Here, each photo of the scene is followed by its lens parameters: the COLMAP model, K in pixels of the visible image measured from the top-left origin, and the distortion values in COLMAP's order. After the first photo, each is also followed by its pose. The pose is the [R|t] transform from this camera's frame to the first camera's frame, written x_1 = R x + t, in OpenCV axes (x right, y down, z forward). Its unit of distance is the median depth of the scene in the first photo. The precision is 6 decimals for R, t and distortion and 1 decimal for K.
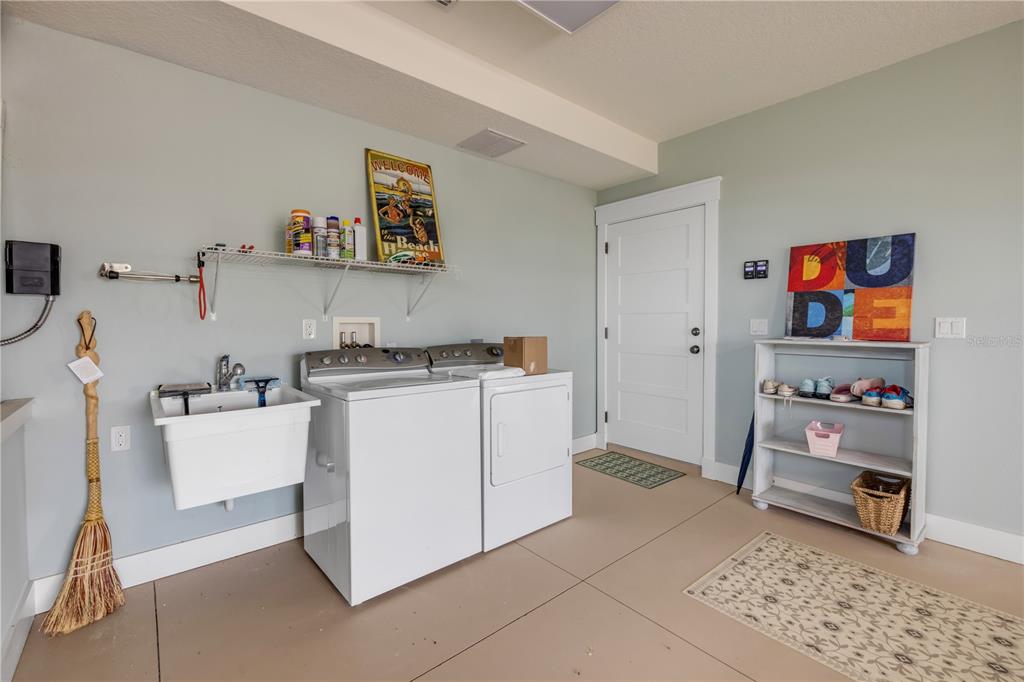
lens RADIAL K [[438.4, 0, 511.7], [0, 438.4, 339.0], [0, 0, 1]] dist [-0.004707, 0.000332]
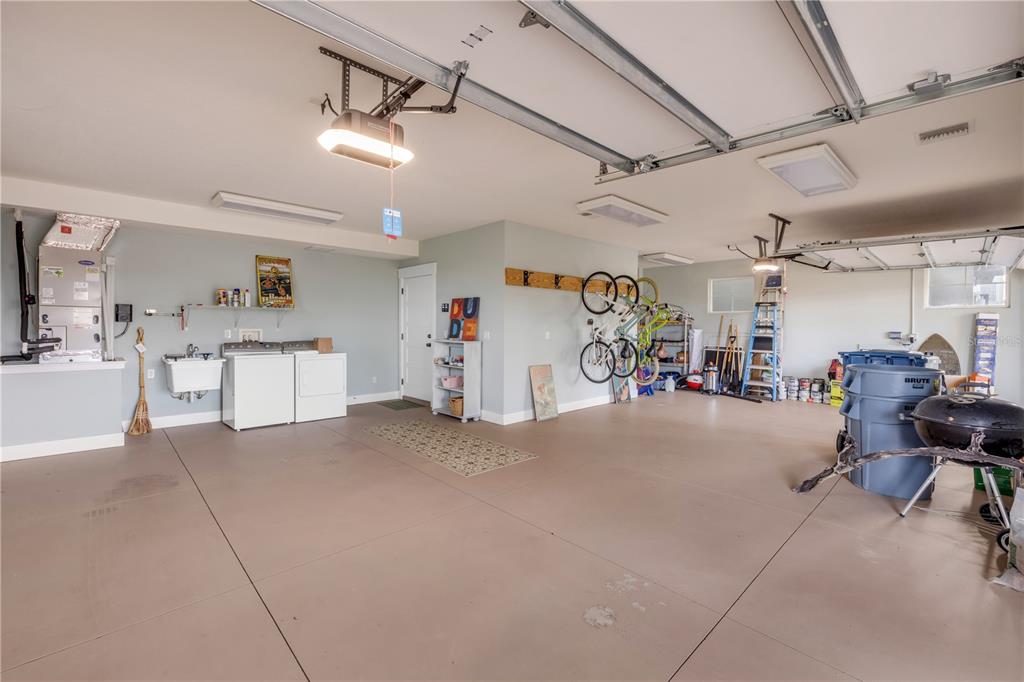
lens RADIAL K [[438.4, 0, 512.4], [0, 438.4, 337.5], [0, 0, 1]] dist [-0.004707, 0.000332]
pose [[0.998359, 0.007347, 0.056789, 0.947729], [-0.006692, 0.999909, -0.011713, 0.014513], [-0.056870, 0.011314, 0.998317, -1.463263]]
